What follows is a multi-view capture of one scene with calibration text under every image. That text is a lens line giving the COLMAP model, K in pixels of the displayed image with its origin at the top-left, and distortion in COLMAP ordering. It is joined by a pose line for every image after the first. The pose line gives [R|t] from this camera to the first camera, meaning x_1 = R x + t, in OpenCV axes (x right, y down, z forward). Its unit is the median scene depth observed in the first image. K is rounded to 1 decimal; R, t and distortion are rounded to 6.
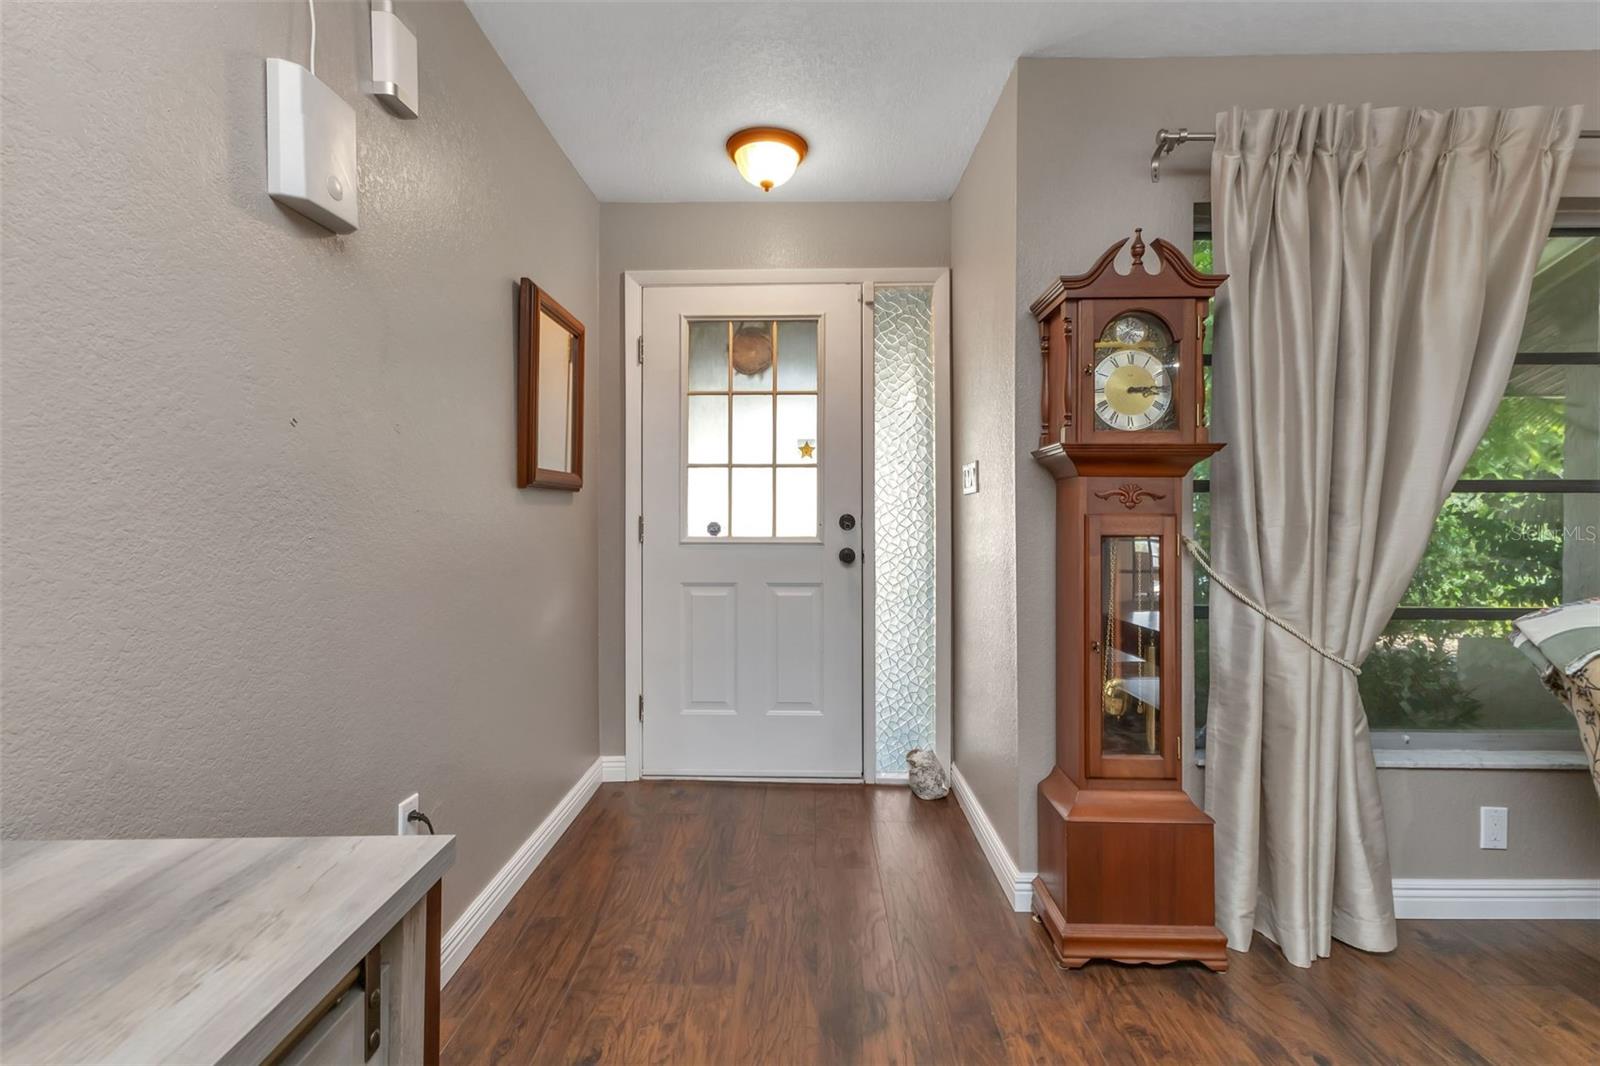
lens RADIAL K [[733.8, 0, 798.8], [0, 733.8, 516.7], [0, 0, 1]] dist [0.011893, -0.000287]
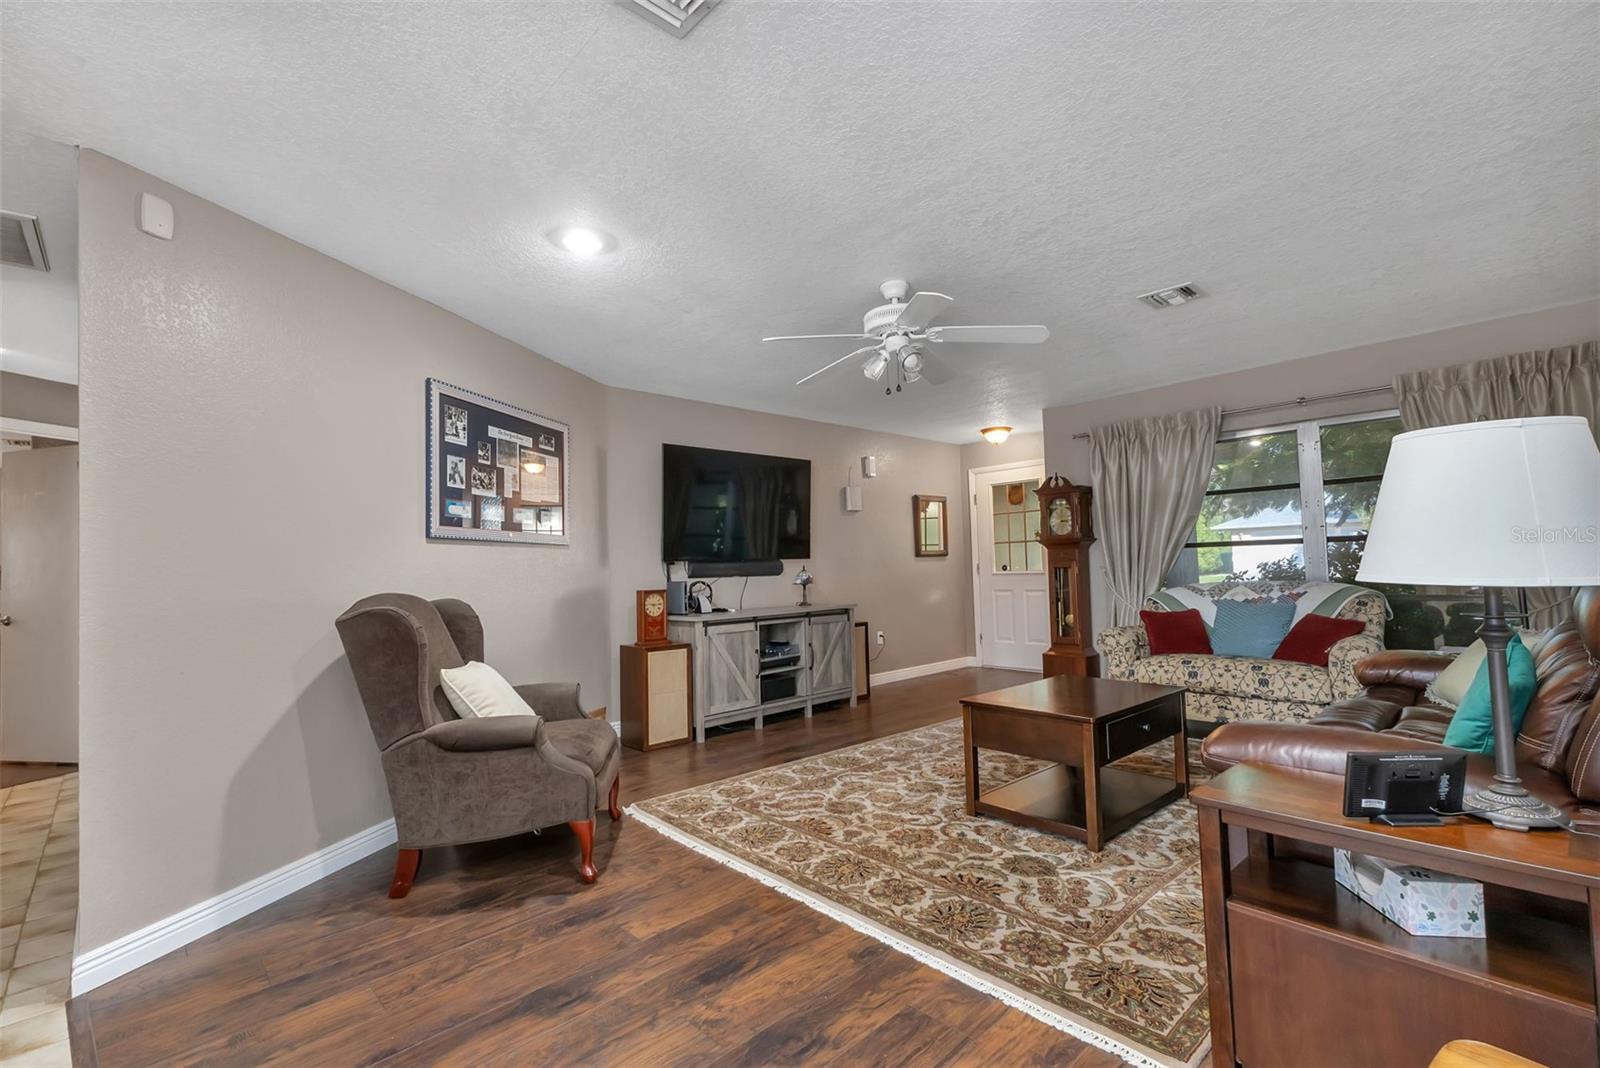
lens RADIAL K [[715.4, 0, 788.7], [0, 715.4, 544.0], [0, 0, 1]] dist [0.007932, 0.000217]
pose [[0.679115, -0.044479, -0.732683, 1.173075], [0.032209, 0.999007, -0.030792, -0.014023], [0.733325, -0.002688, 0.679873, -1.184094]]
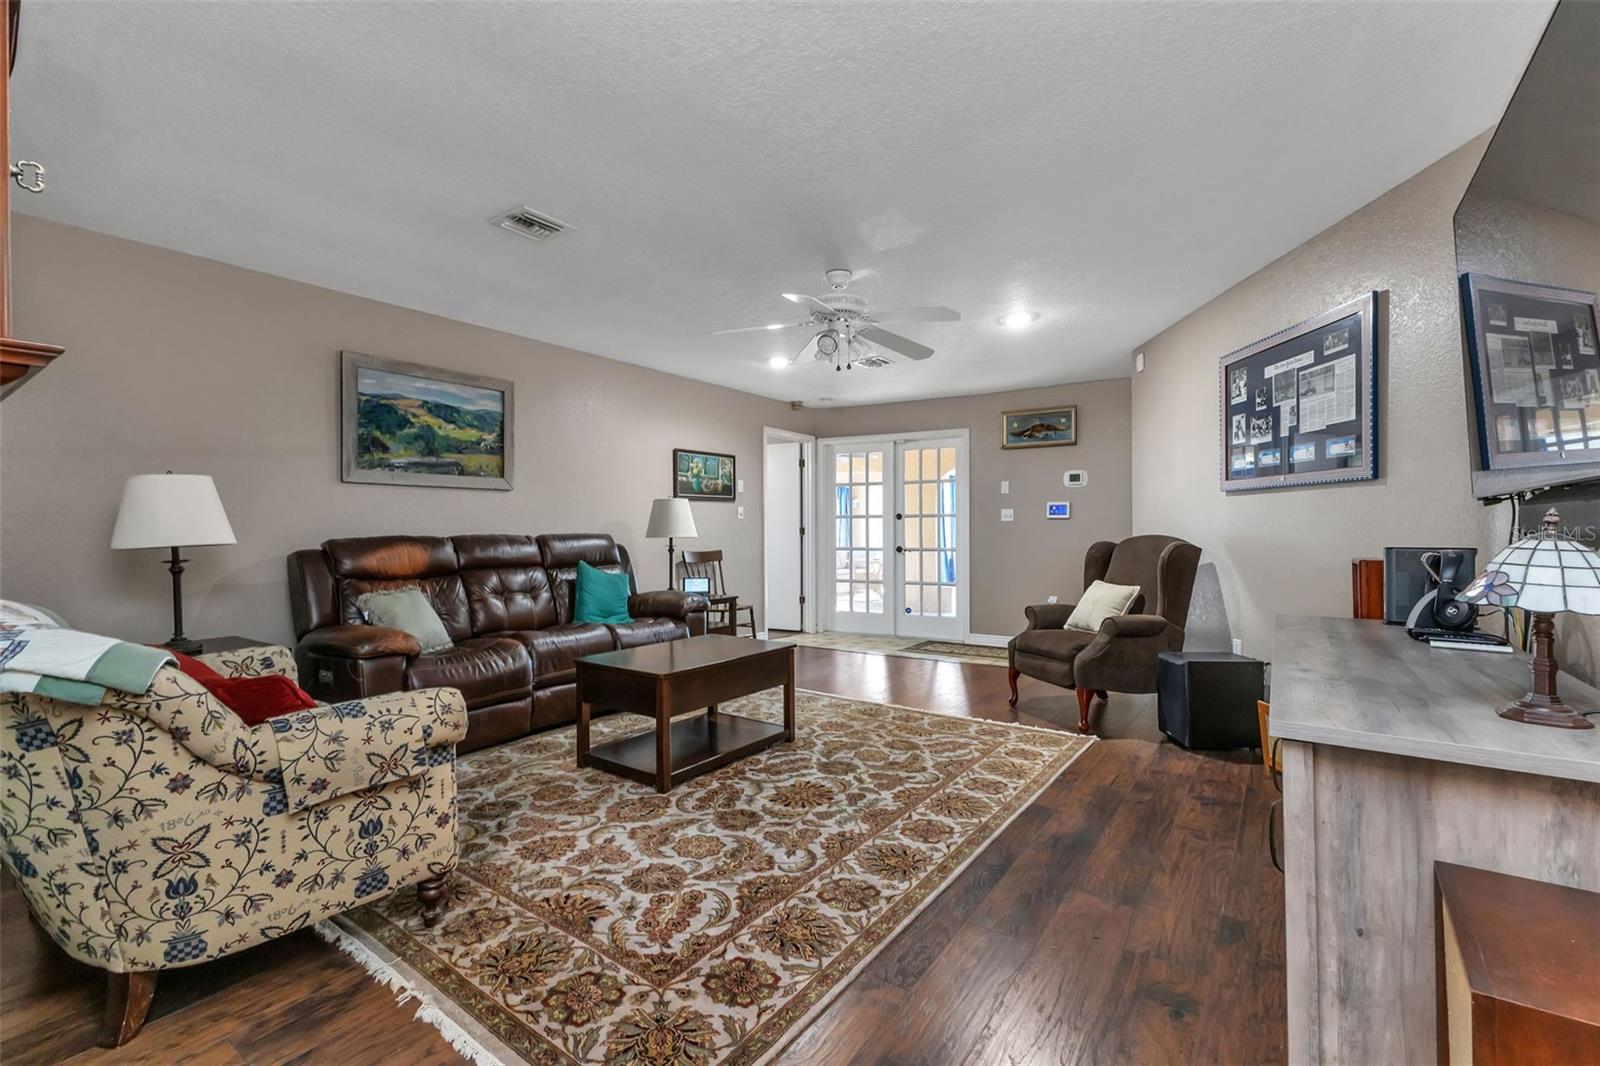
lens RADIAL K [[715.4, 0, 801.8], [0, 715.4, 530.0], [0, 0, 1]] dist [0.007932, 0.000217]
pose [[-0.820110, 0.003854, 0.572193, -0.106498], [0.002613, 0.999992, -0.002991, -0.003243], [-0.572200, -0.000958, -0.820113, 0.658192]]
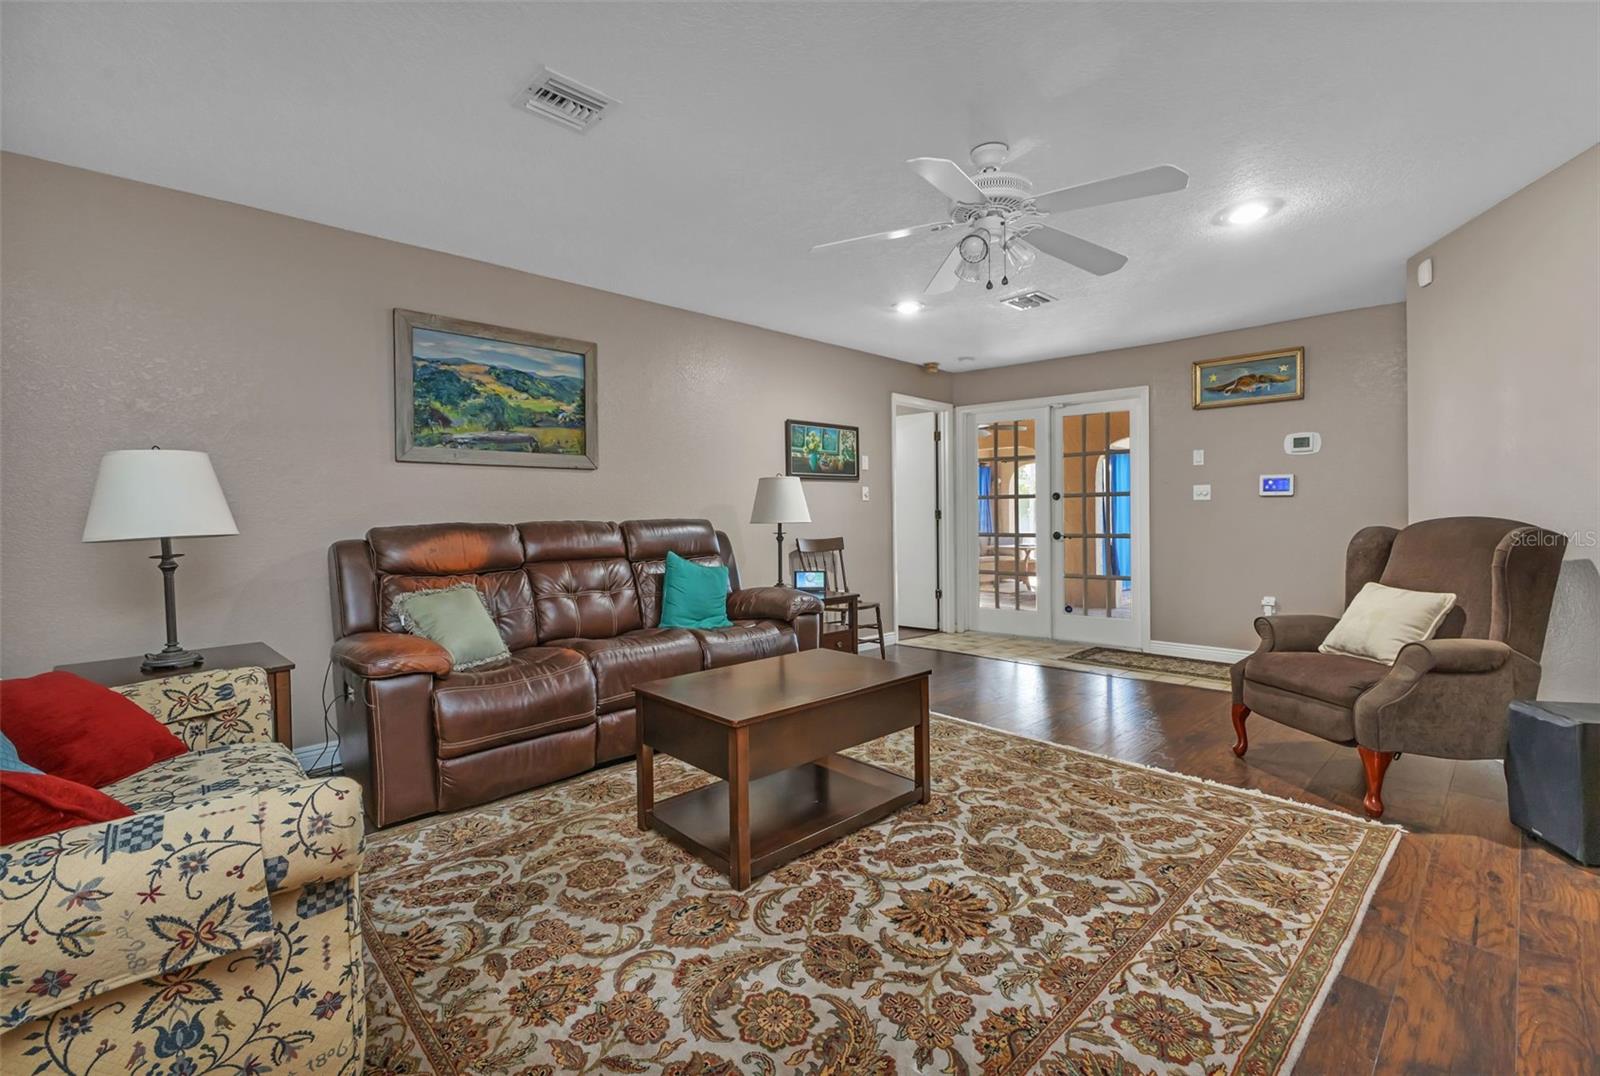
lens RADIAL K [[710.1, 0, 801.4], [0, 710.1, 519.4], [0, 0, 1]] dist [0.009192, 0.000269]
pose [[-0.698417, 0.003458, 0.715682, 0.076558], [0.008572, 0.999957, 0.003533, -0.003600], [-0.715639, 0.008603, -0.698417, 0.398669]]
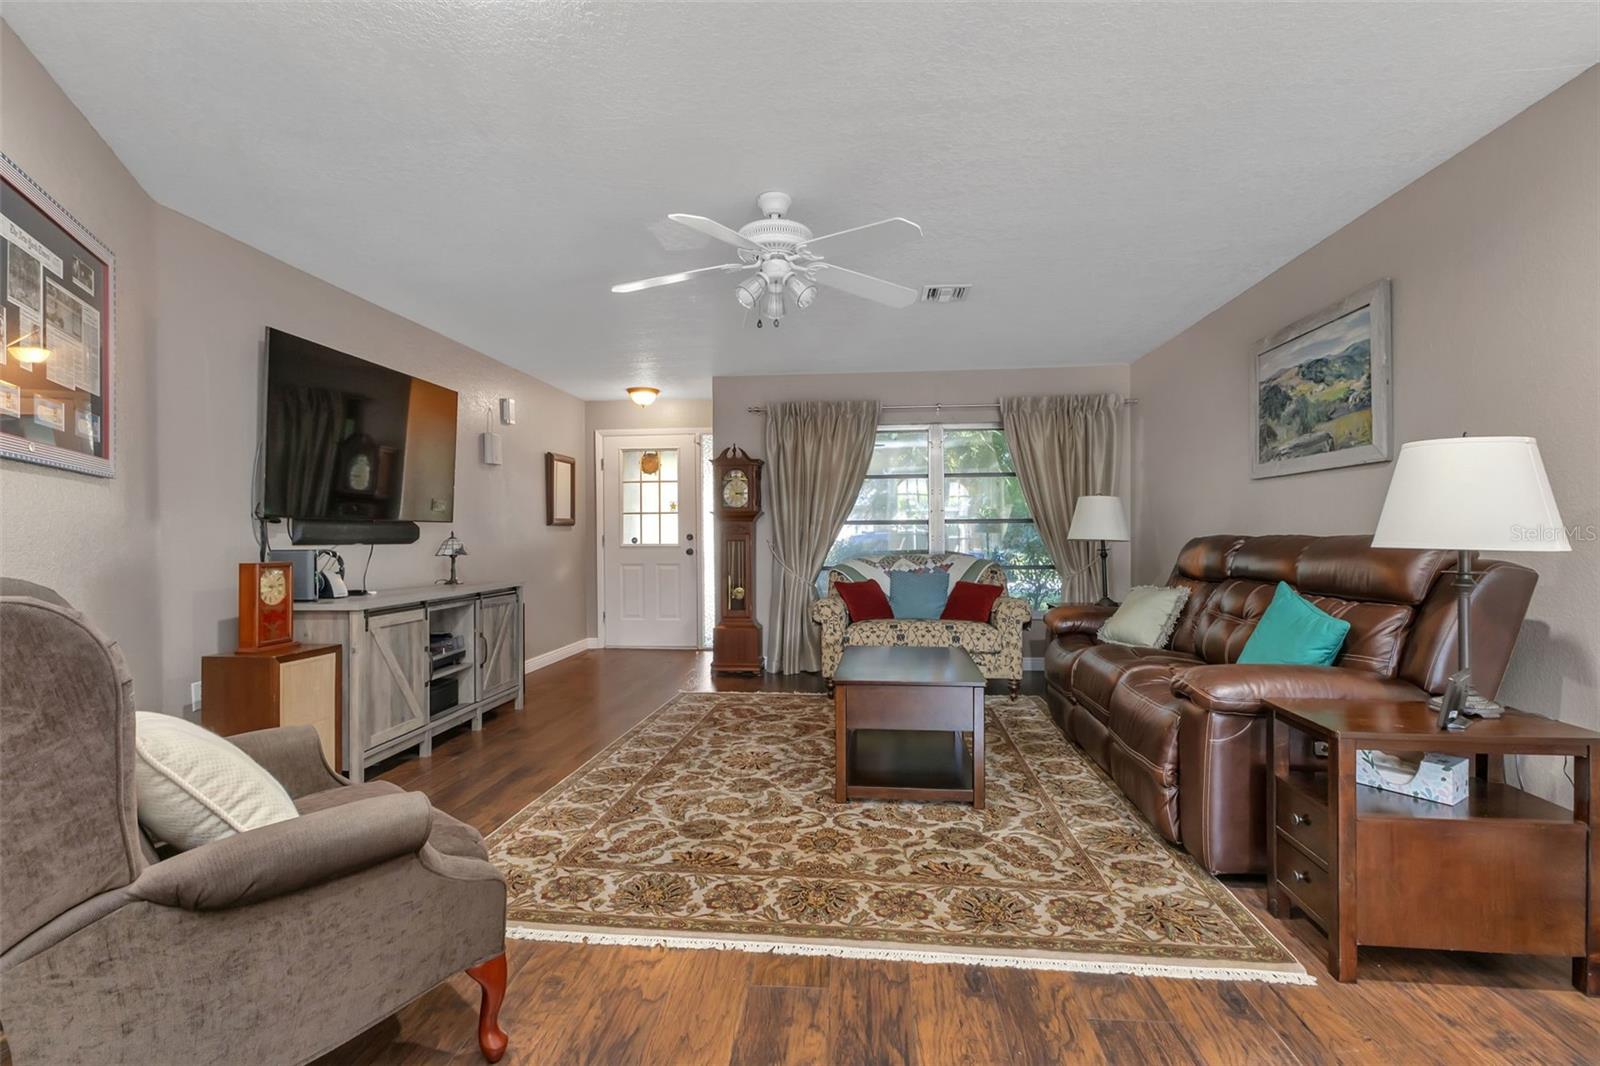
lens RADIAL K [[733.8, 0, 809.6], [0, 733.8, 541.0], [0, 0, 1]] dist [0.011893, -0.000287]
pose [[0.996268, -0.004282, -0.086203, 0.636752], [0.005442, 0.999898, 0.013232, -0.009700], [0.086138, -0.013652, 0.996190, -1.264794]]
